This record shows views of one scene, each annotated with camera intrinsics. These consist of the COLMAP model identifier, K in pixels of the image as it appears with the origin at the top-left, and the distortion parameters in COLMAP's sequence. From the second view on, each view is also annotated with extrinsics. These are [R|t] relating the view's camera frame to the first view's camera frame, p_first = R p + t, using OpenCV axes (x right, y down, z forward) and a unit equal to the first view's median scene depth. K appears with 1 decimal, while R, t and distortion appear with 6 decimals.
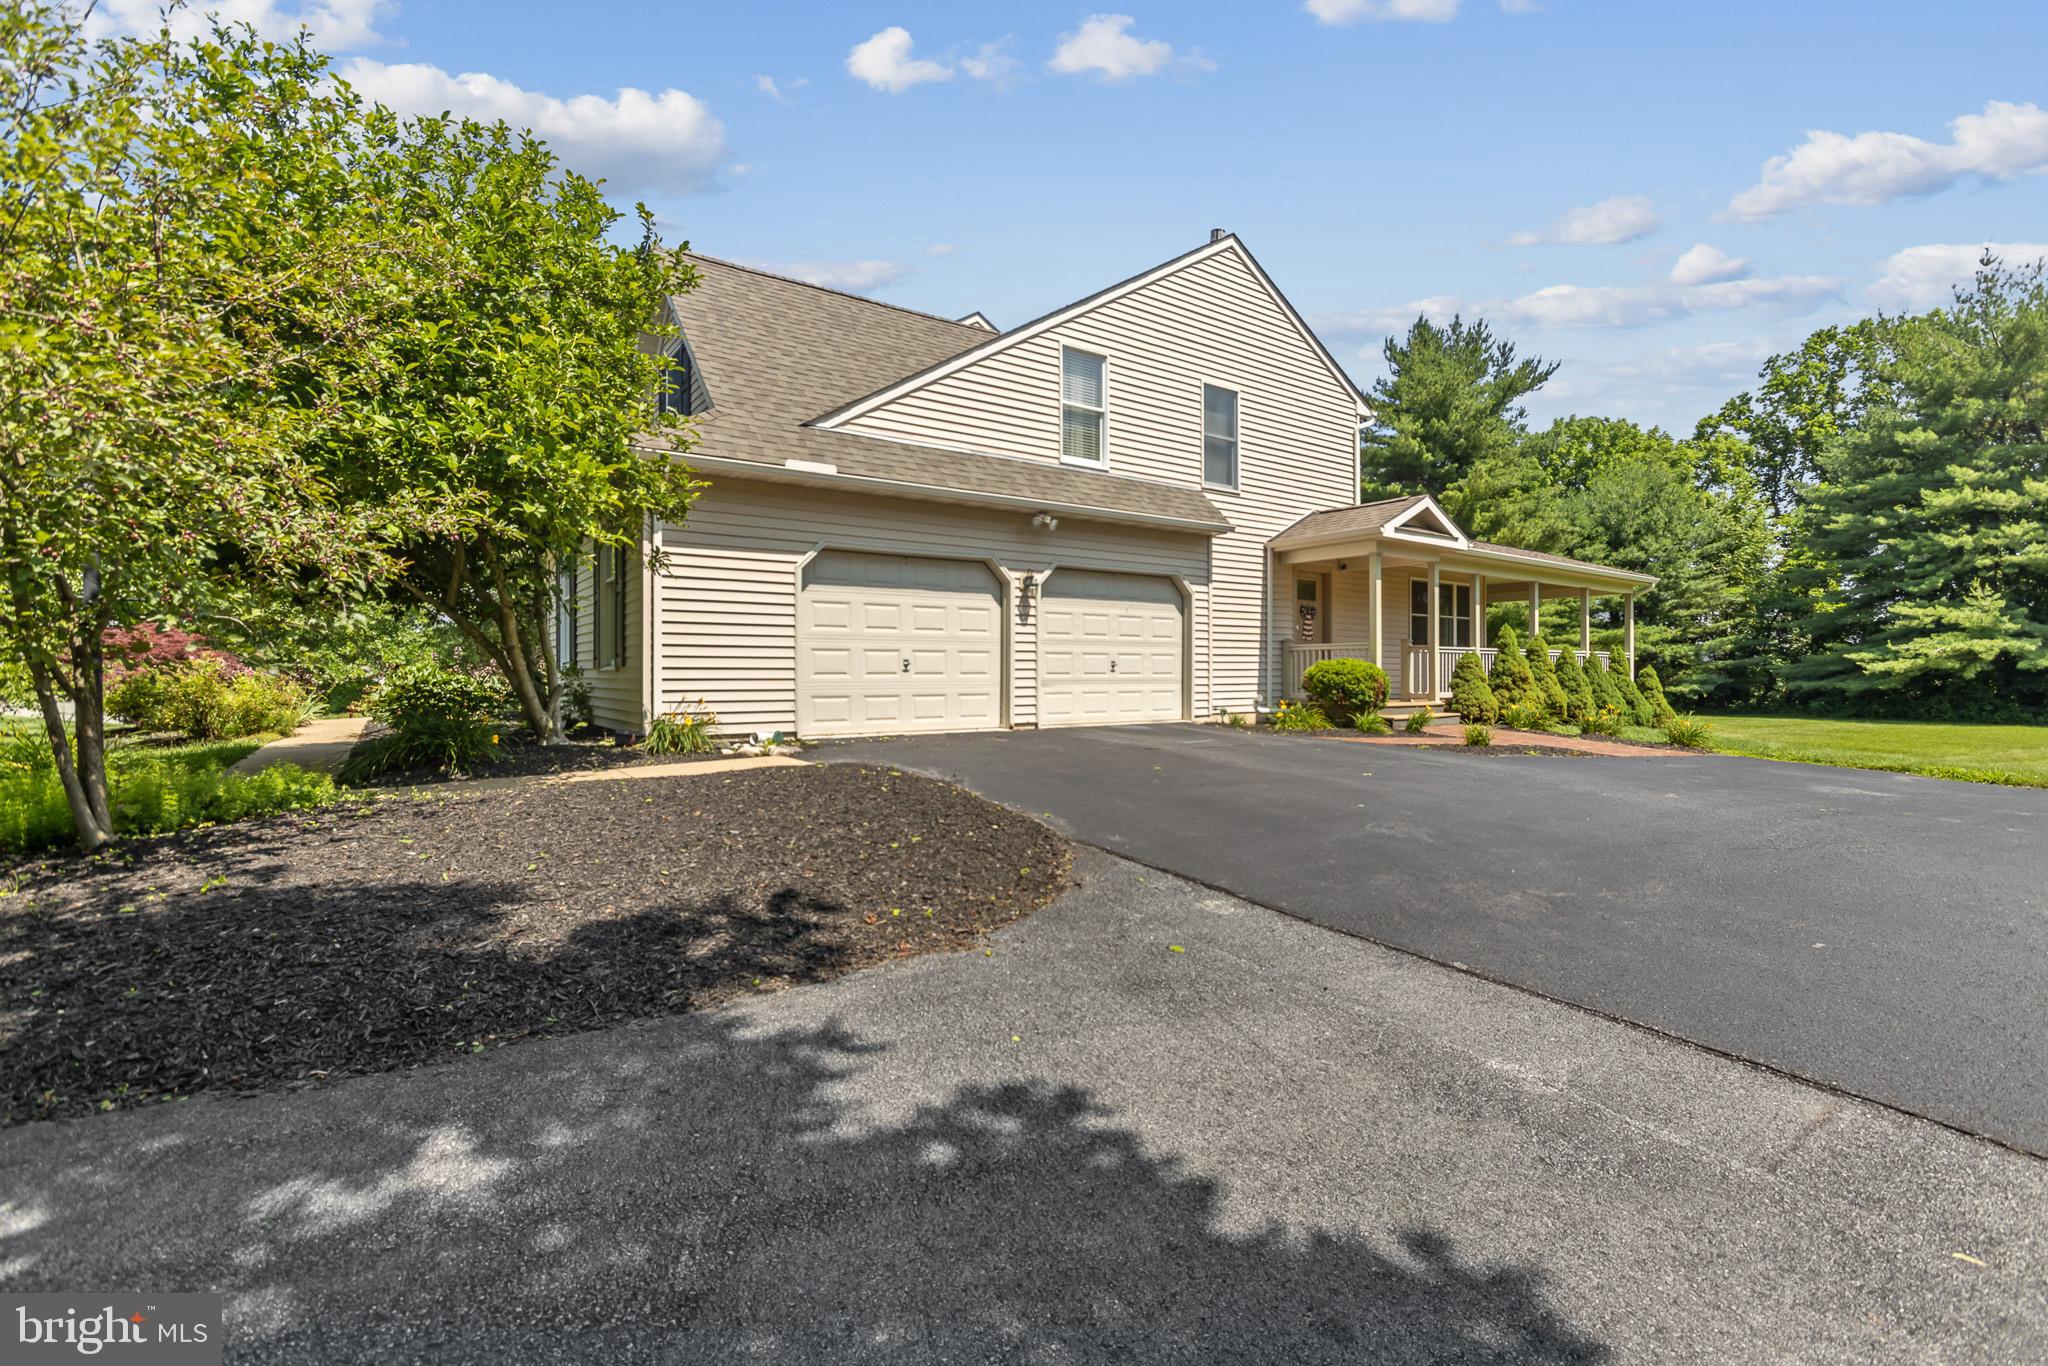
lens RADIAL K [[904.4, 0, 1009.7], [0, 904.4, 682.6], [0, 0, 1]] dist [-0.012338, 0.001638]
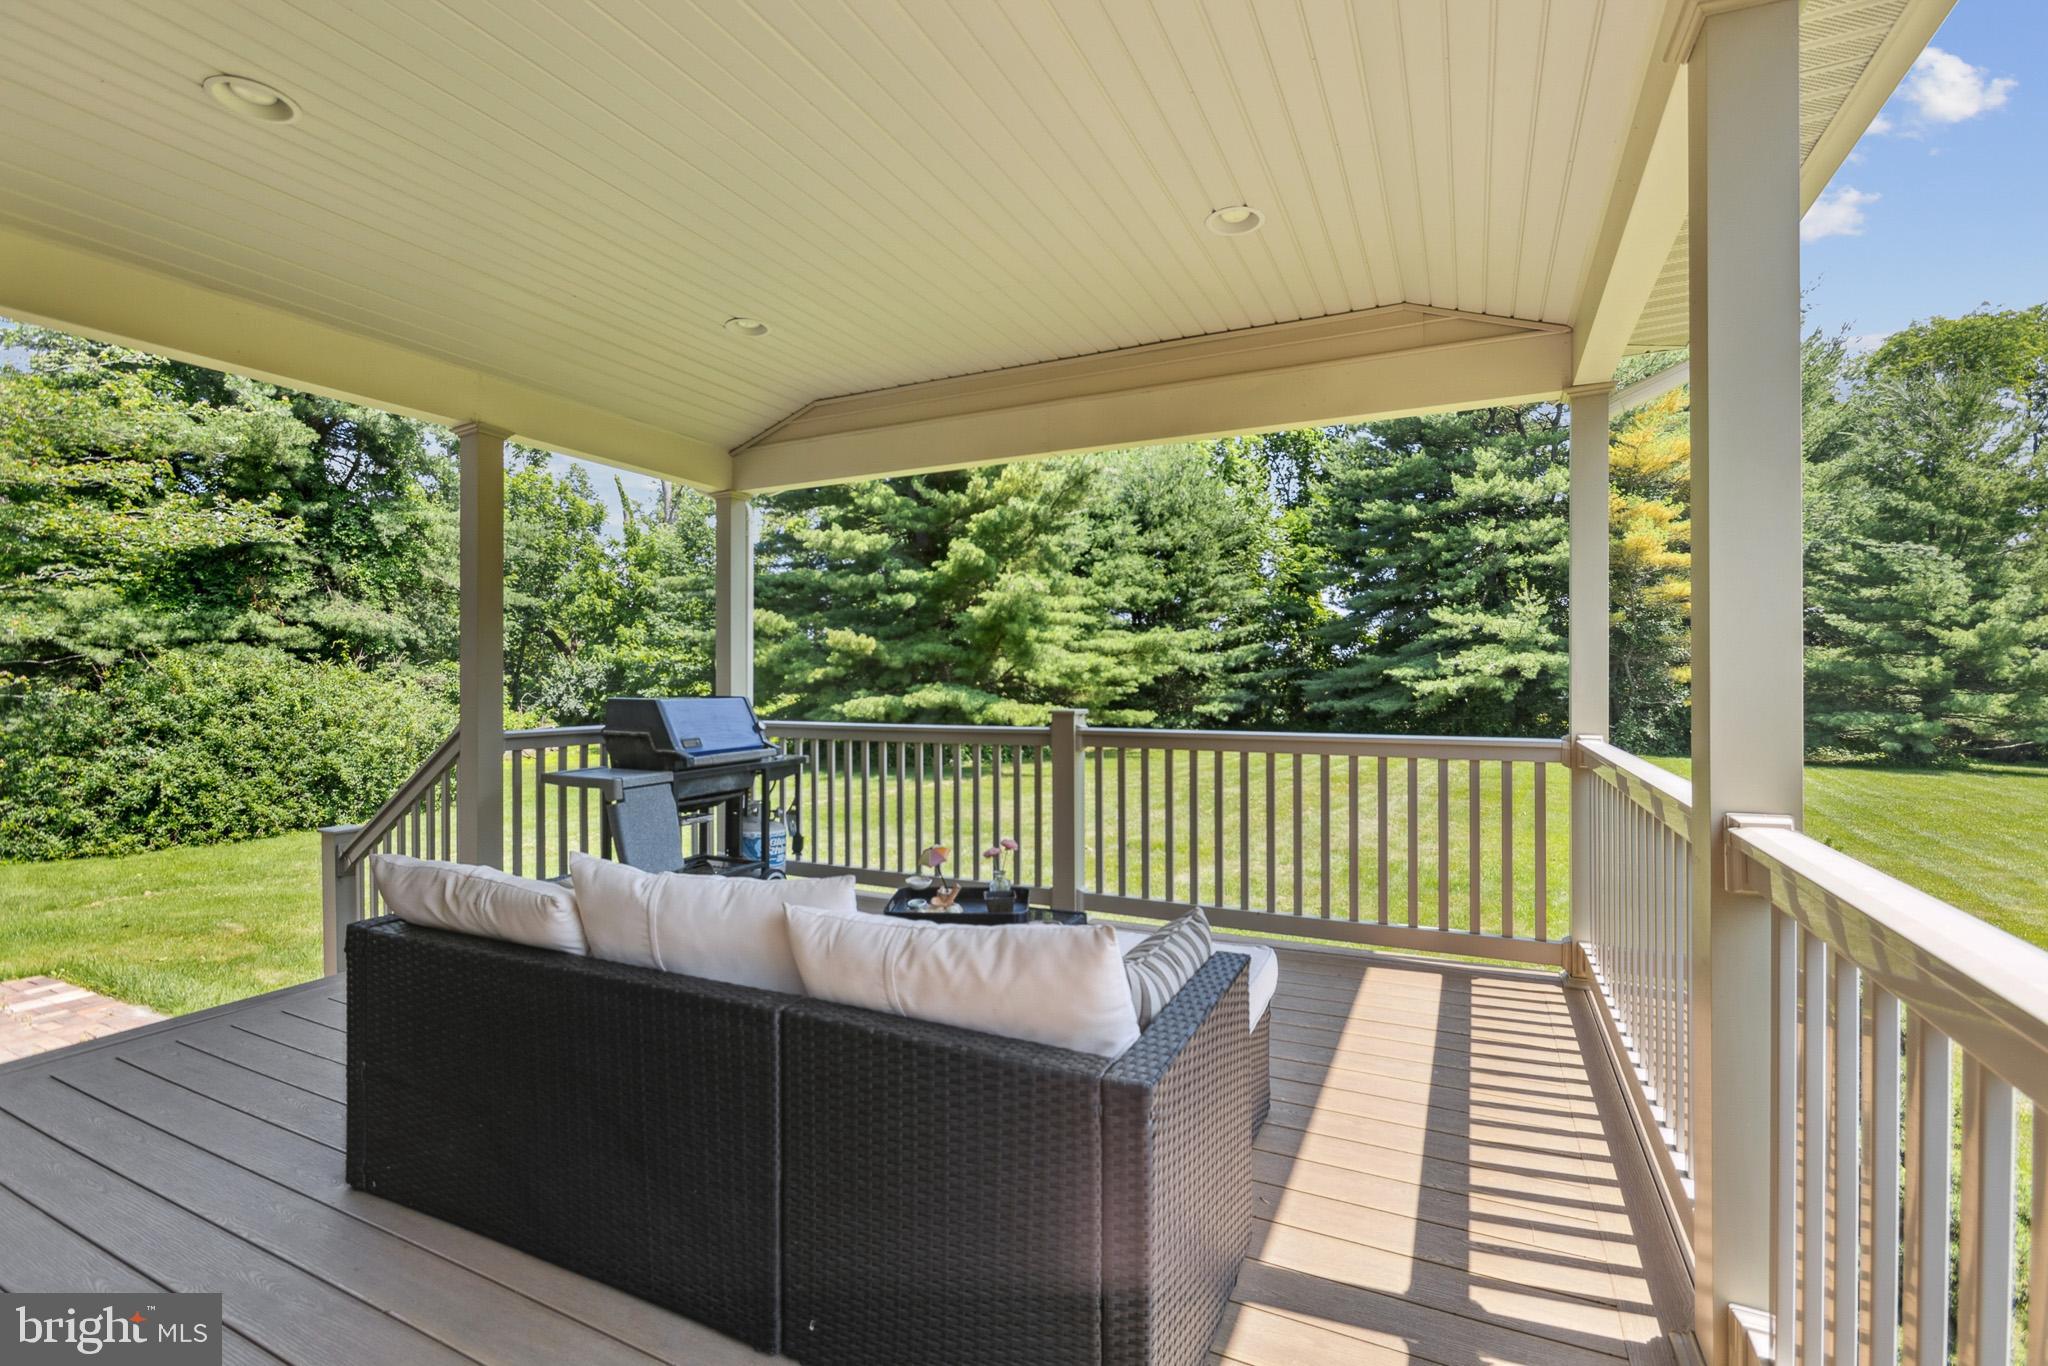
lens RADIAL K [[904.4, 0, 1023.2], [0, 904.4, 685.1], [0, 0, 1]] dist [-0.012338, 0.001638]
pose [[0.877081, -0.008199, 0.480273, 0.255278], [0.006622, 0.999966, 0.004978, -0.024091], [-0.480297, -0.001185, 0.877105, 0.450305]]
